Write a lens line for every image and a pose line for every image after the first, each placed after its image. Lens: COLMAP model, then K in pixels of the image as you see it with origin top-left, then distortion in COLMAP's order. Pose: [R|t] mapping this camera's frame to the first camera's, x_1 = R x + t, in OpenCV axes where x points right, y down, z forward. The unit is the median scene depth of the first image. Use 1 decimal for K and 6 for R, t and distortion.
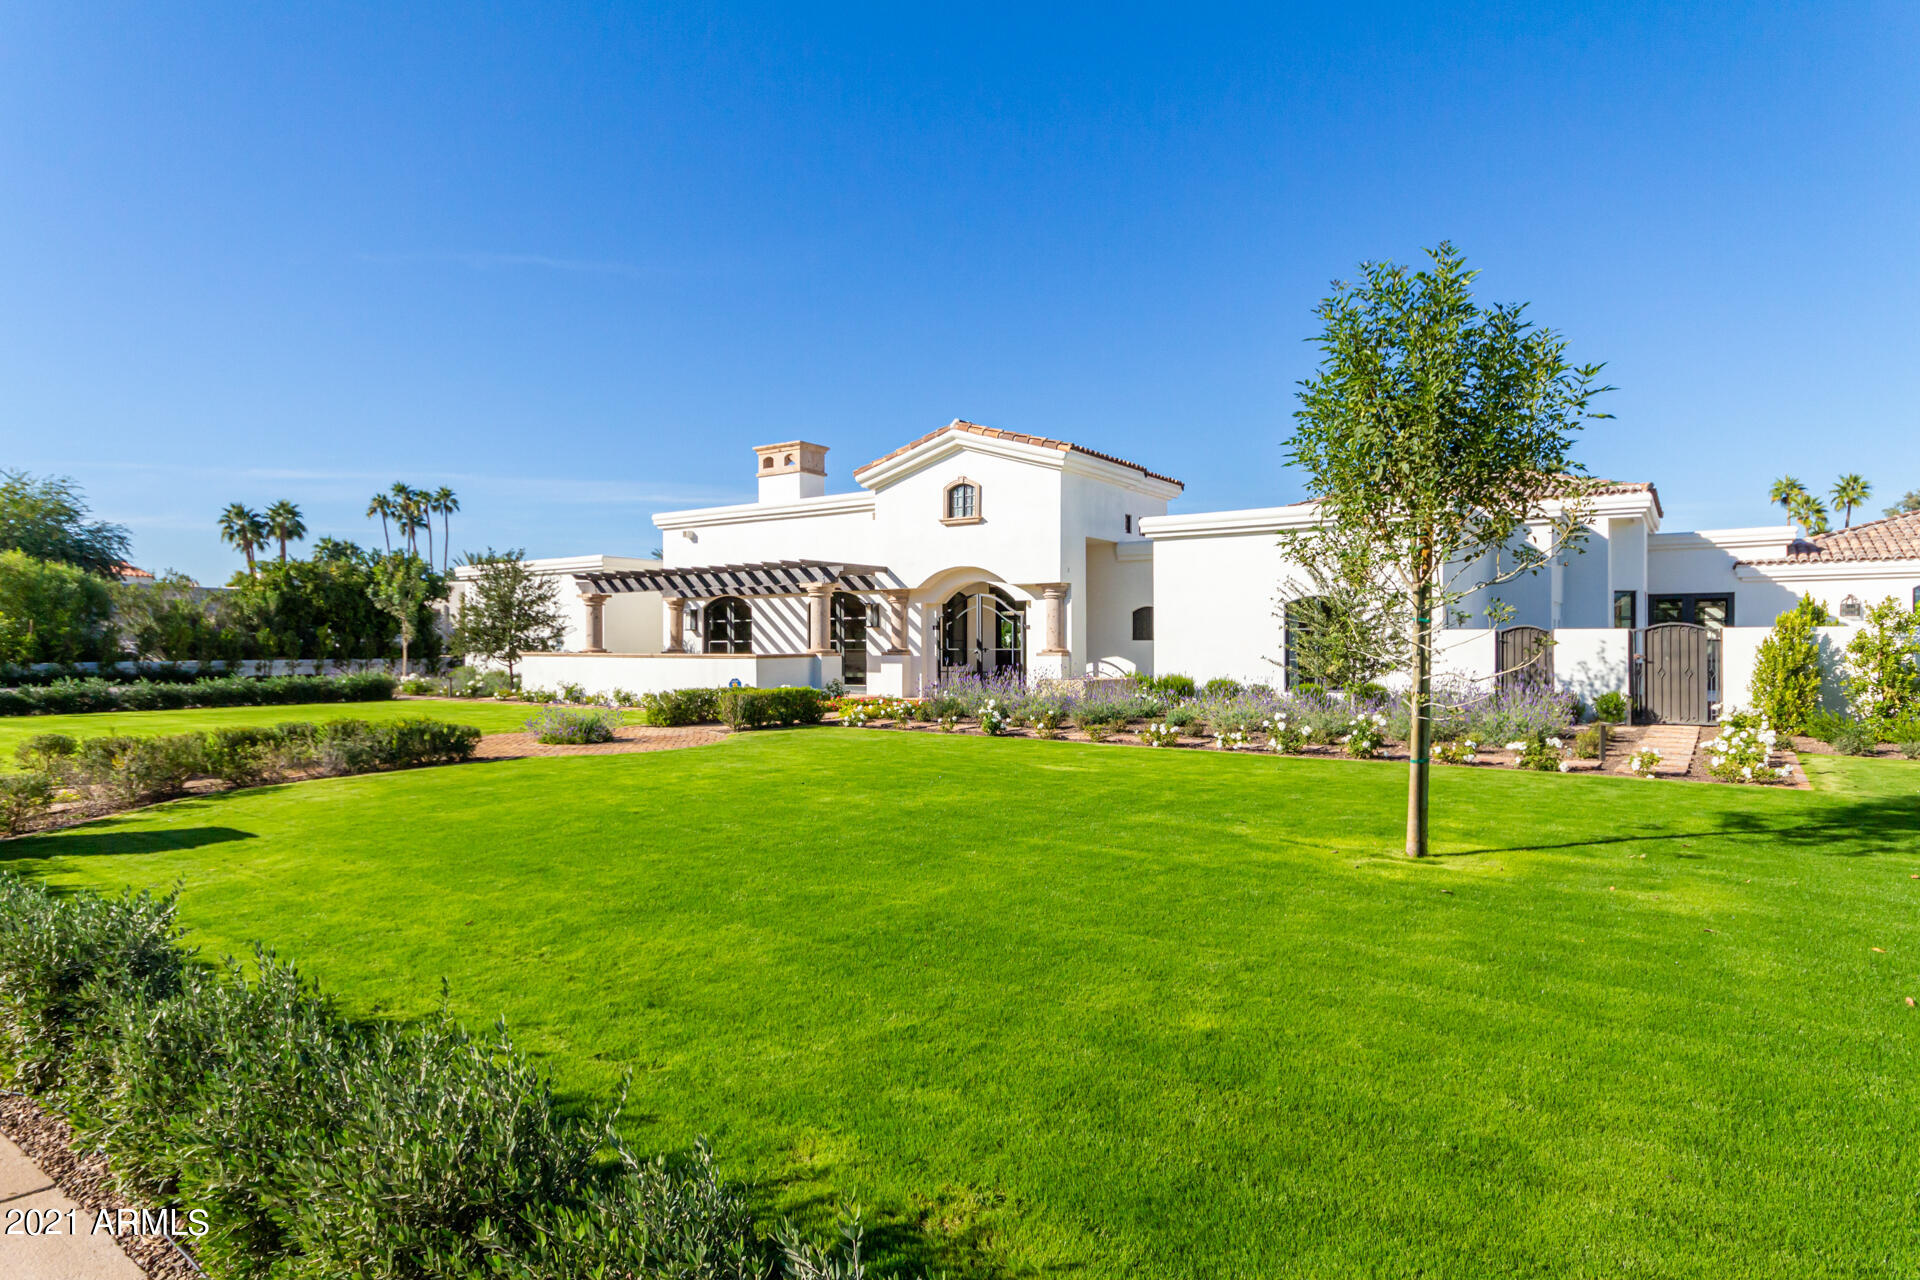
lens RADIAL K [[1160.0, 0, 956.2], [0, 1160.0, 640.7], [0, 0, 1]] dist [-0.000960, -0.000001]
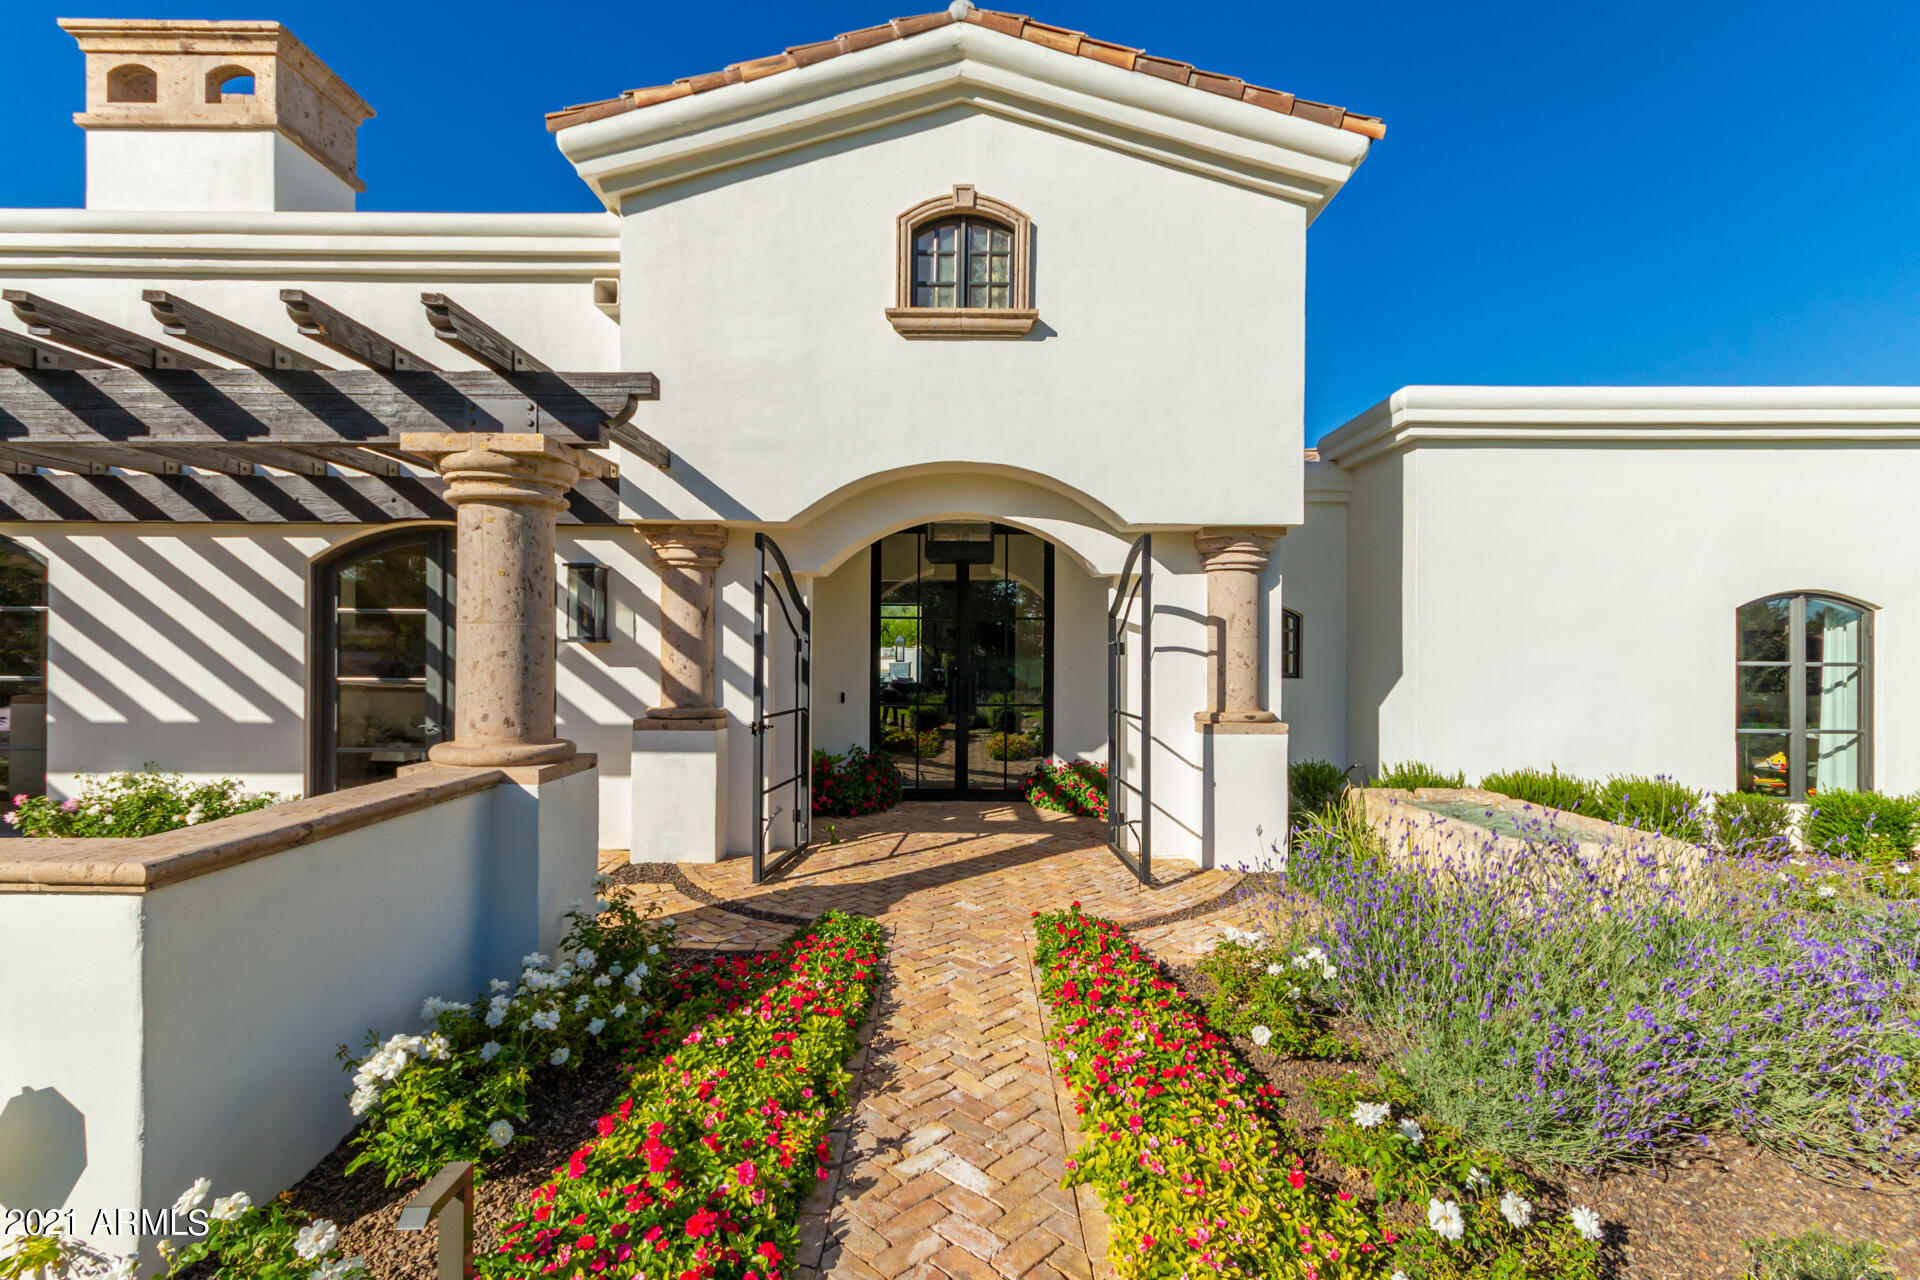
lens RADIAL K [[867.7, 0, 958.5], [0, 867.7, 644.6], [0, 0, 1]] dist [0.003259, -0.000812]
pose [[0.803593, 0.004021, 0.595165, -0.135598], [-0.011078, 0.999905, 0.008203, -0.012749], [-0.595076, -0.013185, 0.803561, 0.755836]]
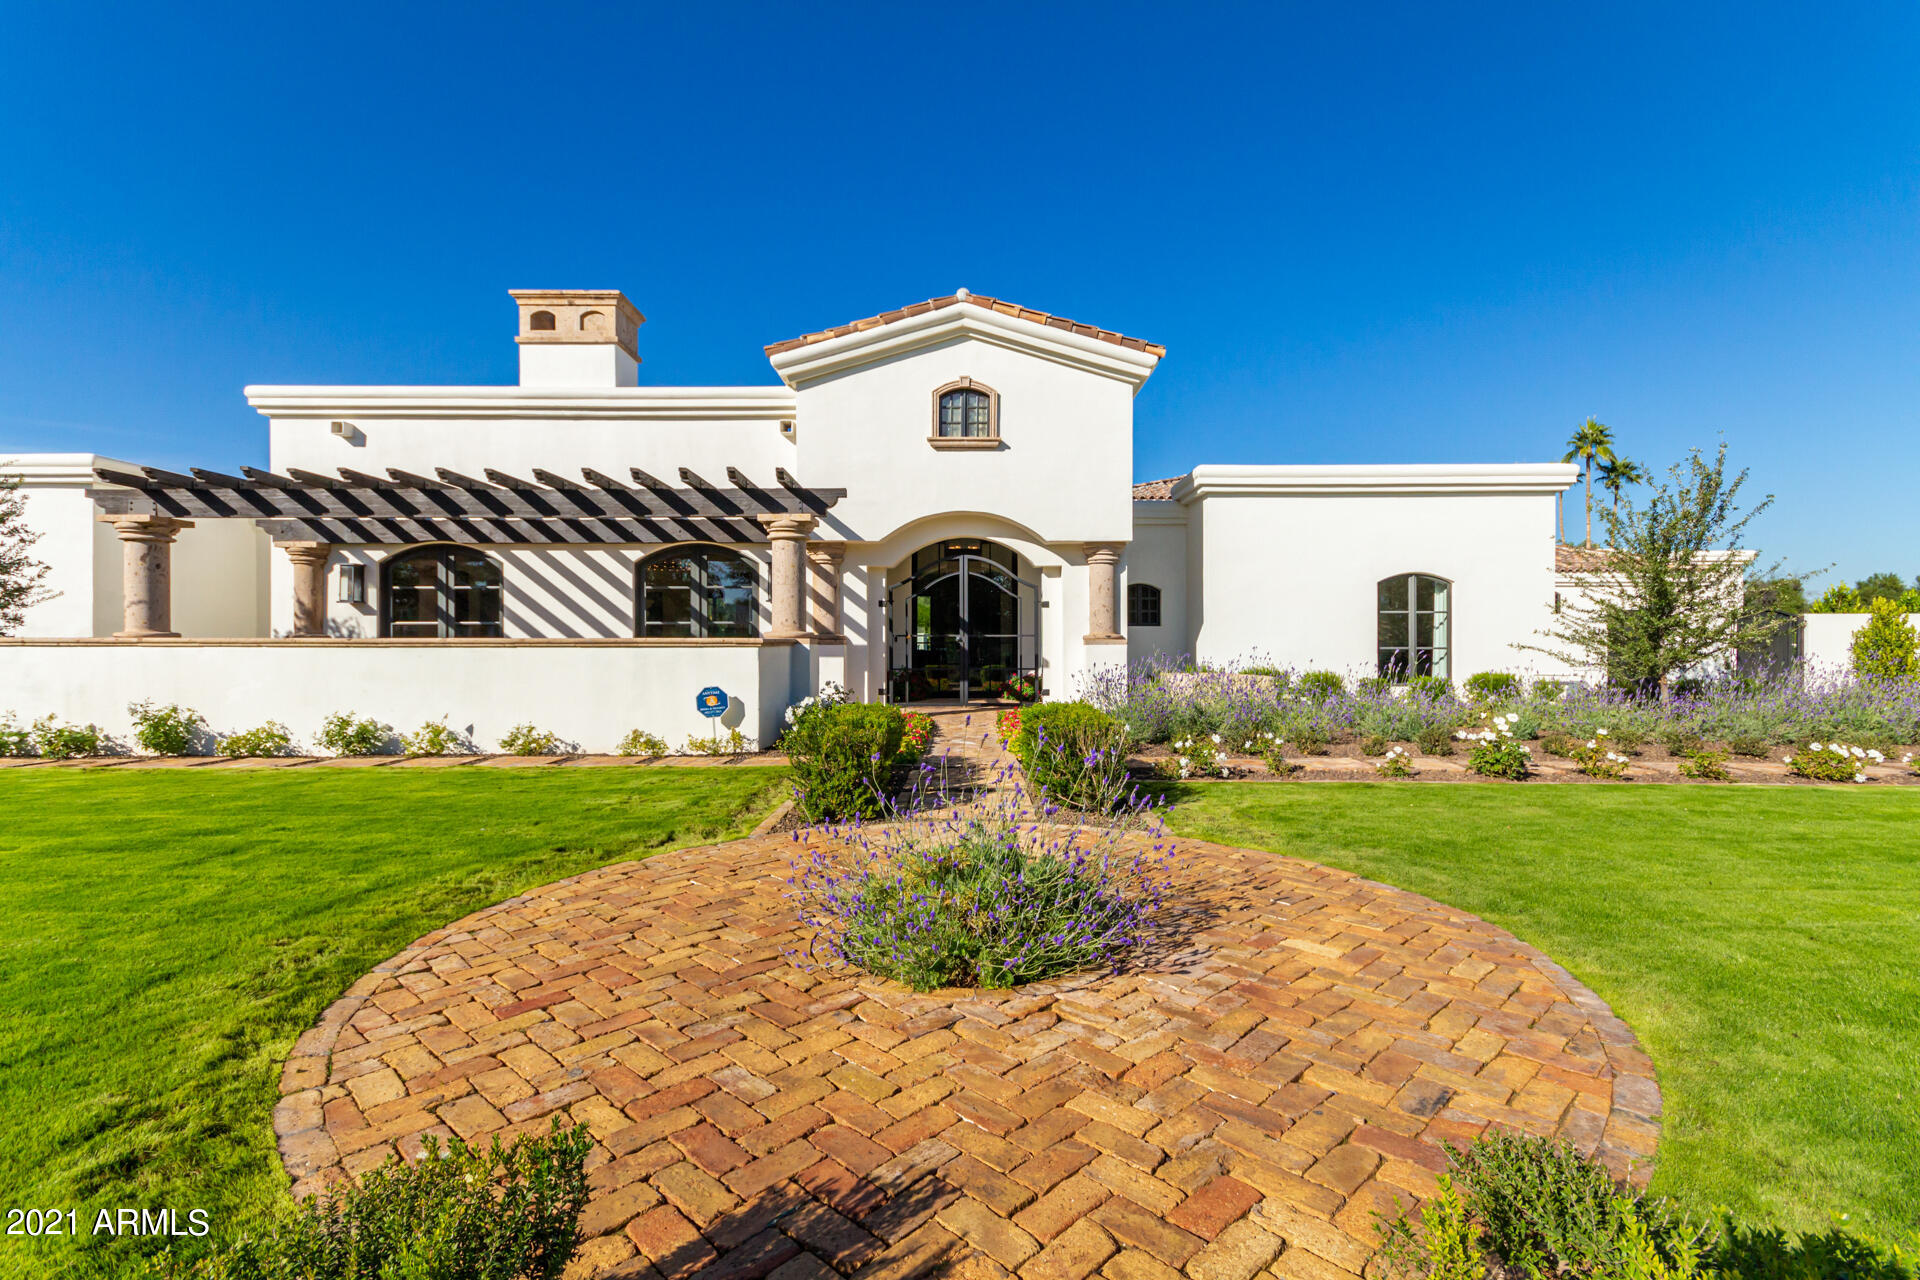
lens RADIAL K [[867.7, 0, 957.4], [0, 867.7, 652.6], [0, 0, 1]] dist [0.003259, -0.000812]
pose [[0.803928, -0.009223, 0.594655, -0.283629], [-0.004047, 0.999772, 0.020977, 0.007594], [-0.594713, -0.019270, 0.803707, 0.560994]]
